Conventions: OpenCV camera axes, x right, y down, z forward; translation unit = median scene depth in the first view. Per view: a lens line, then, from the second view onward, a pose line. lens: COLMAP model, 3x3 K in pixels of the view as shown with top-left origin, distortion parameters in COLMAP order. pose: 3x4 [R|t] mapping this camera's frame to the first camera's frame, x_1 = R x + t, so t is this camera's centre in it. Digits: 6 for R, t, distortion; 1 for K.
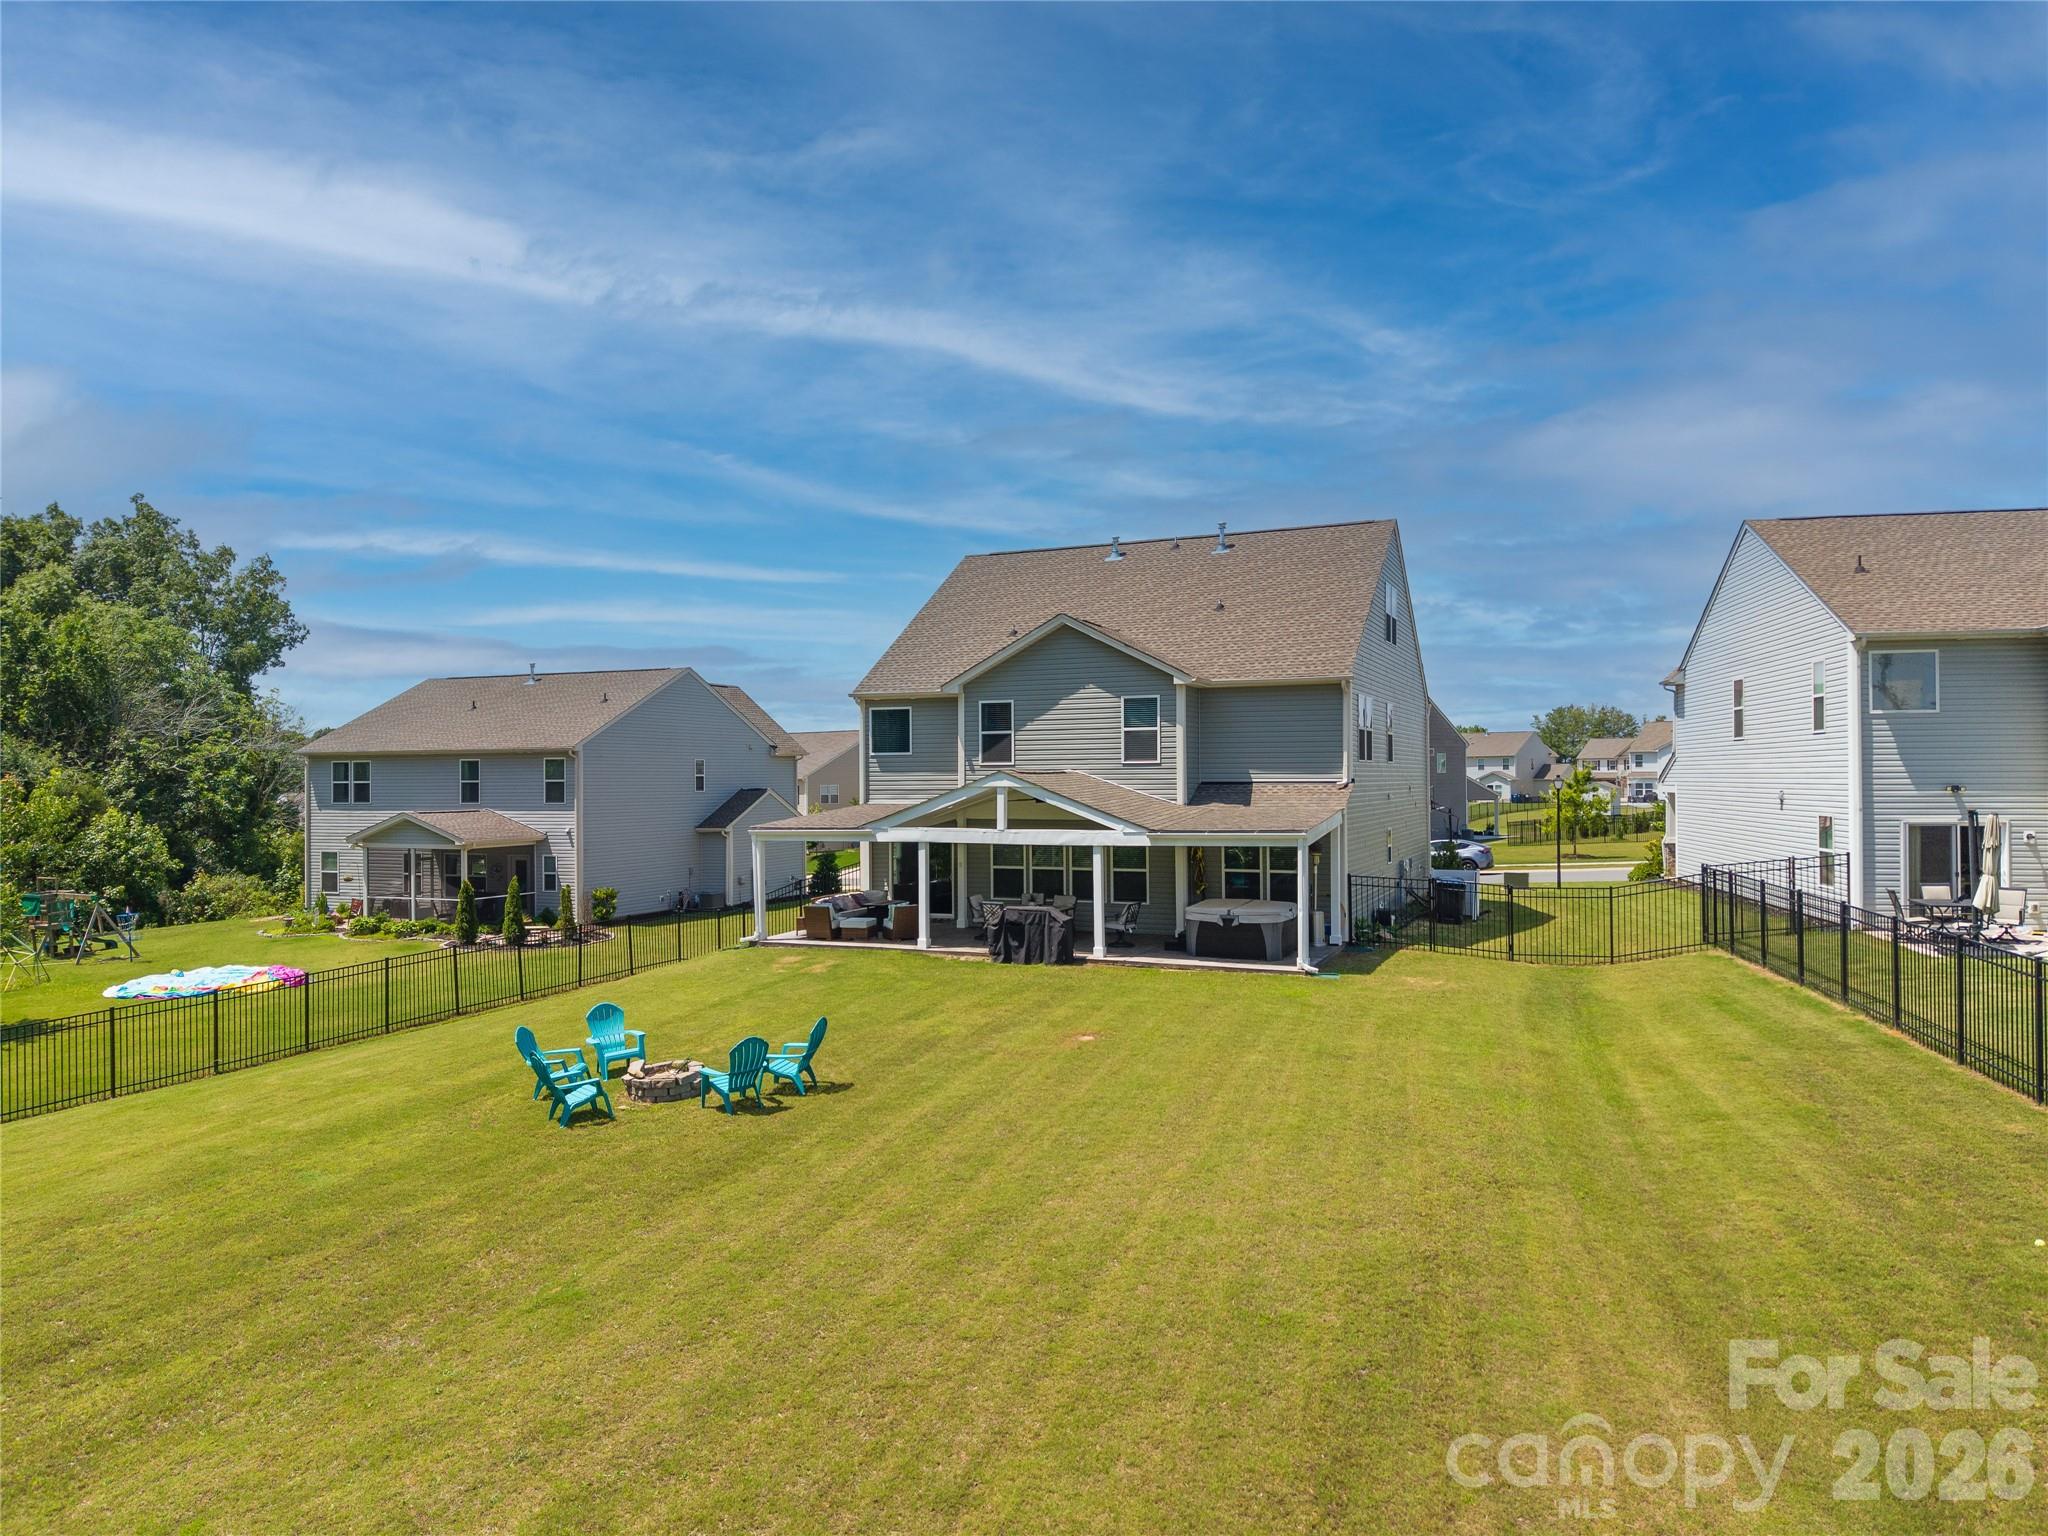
lens RADIAL K [[1362.4, 0, 1027.8], [0, 1362.4, 780.1], [0, 0, 1]] dist [0.028897, -0.024088]
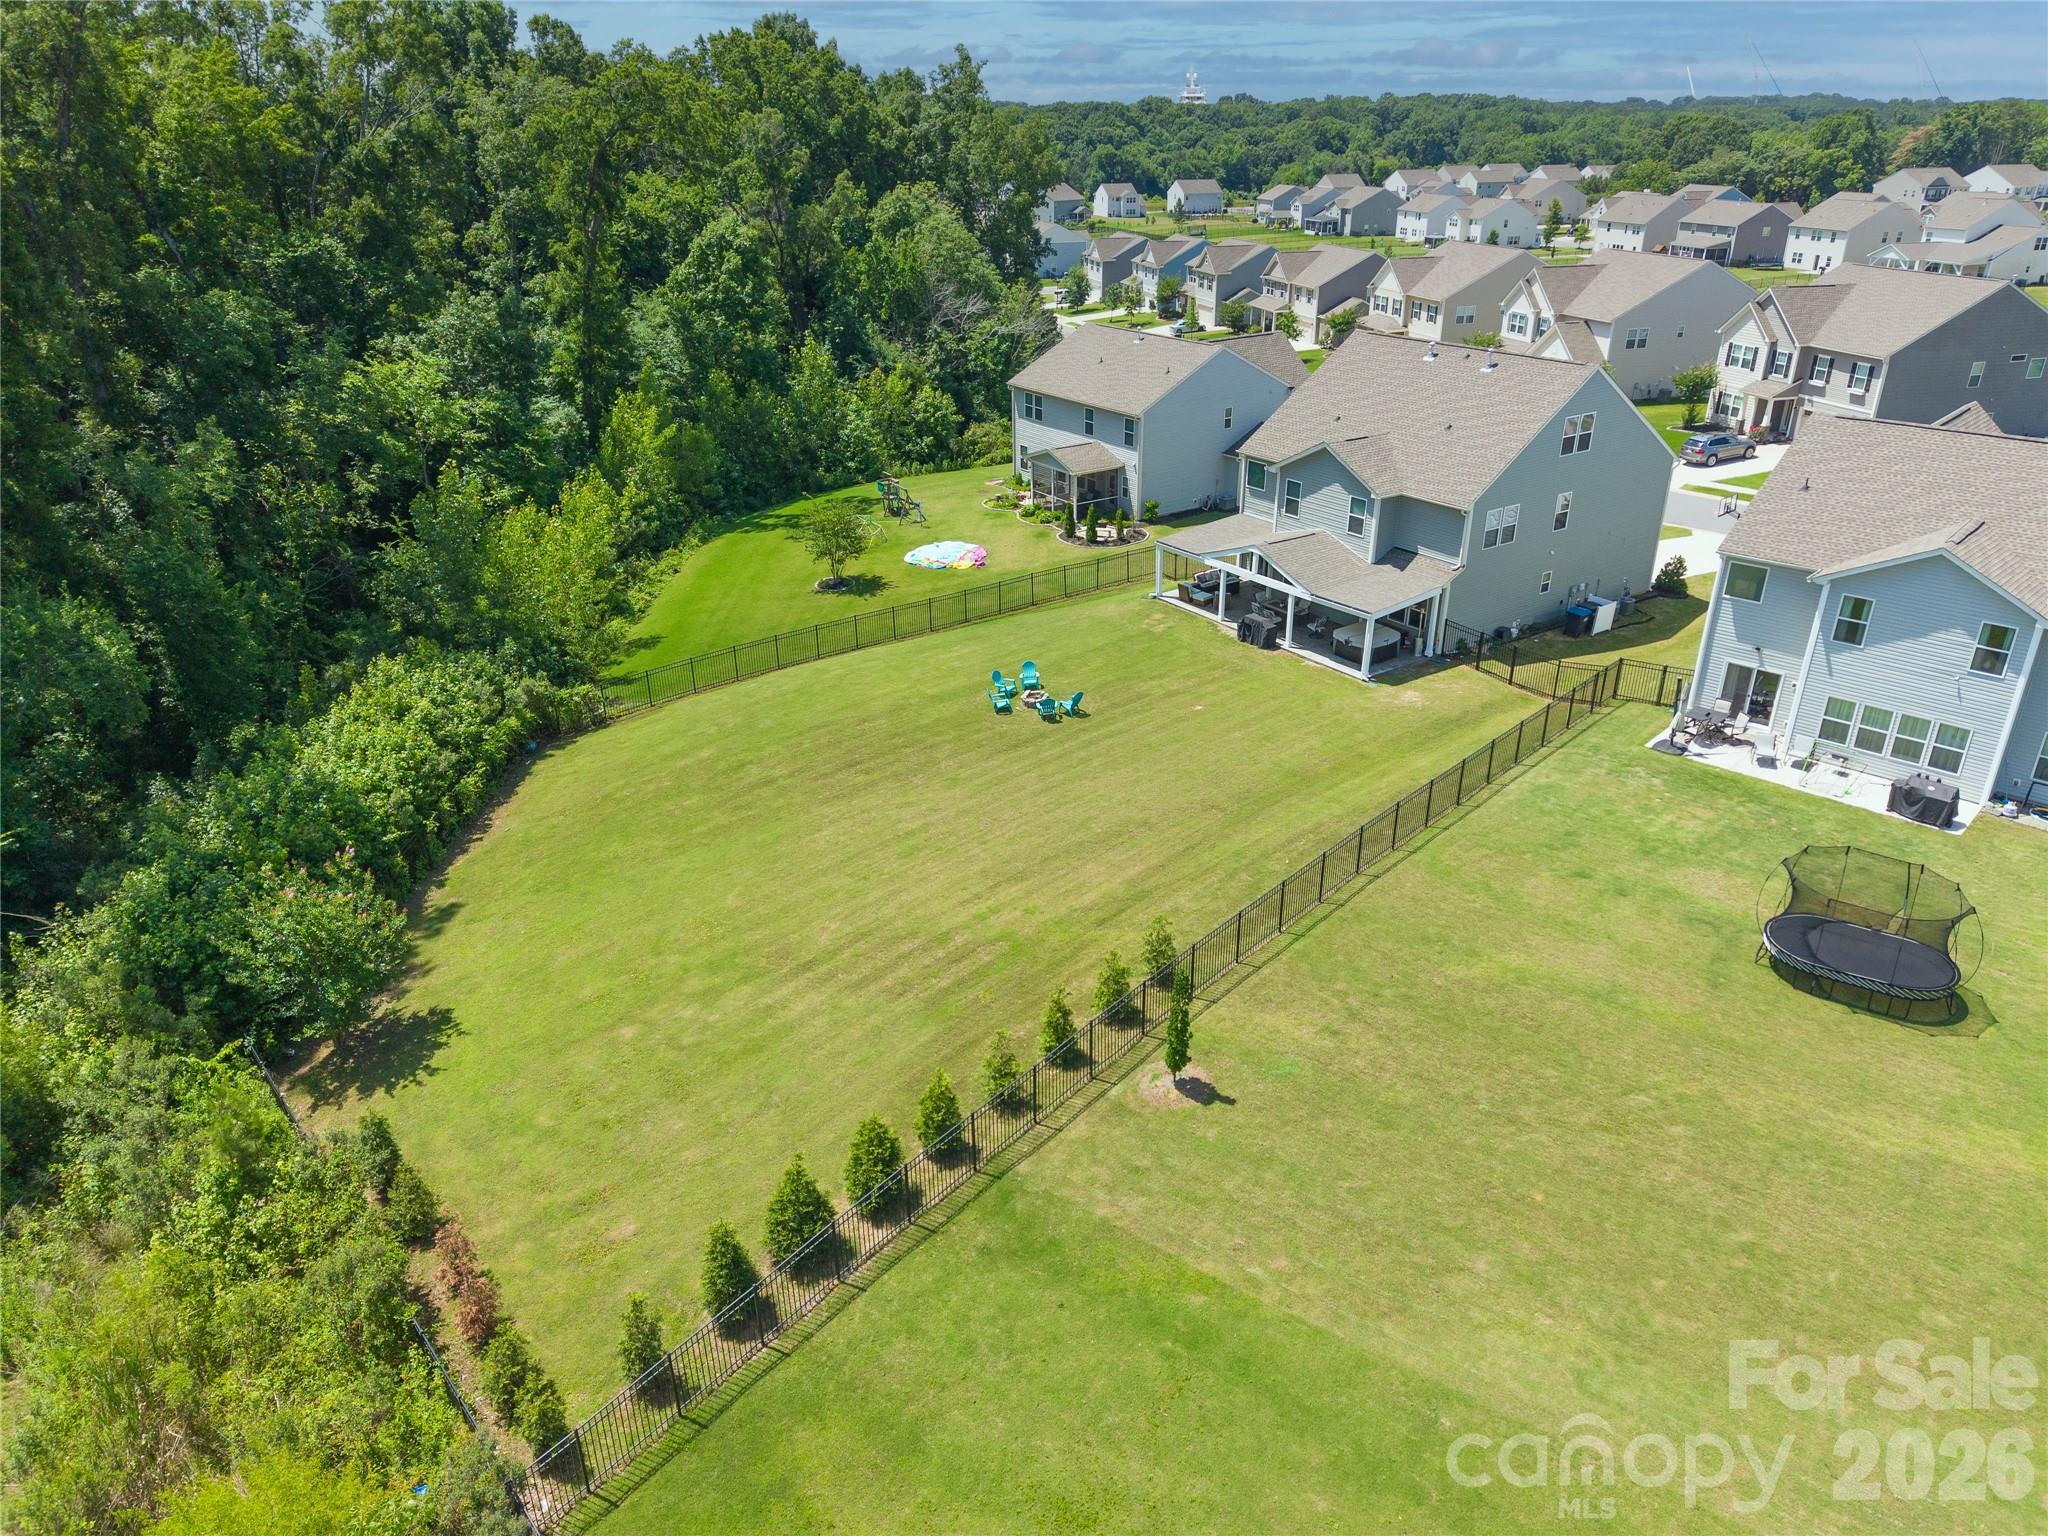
lens RADIAL K [[1424.3, 0, 1024.0], [0, 1424.3, 768.0], [0, 0, 1]] dist [0.152318, -0.000748]
pose [[0.840506, 0.229826, -0.490642, 0.503953], [0.005214, 0.902101, 0.431493, -0.389672], [0.541777, -0.365231, 0.757023, -0.550290]]
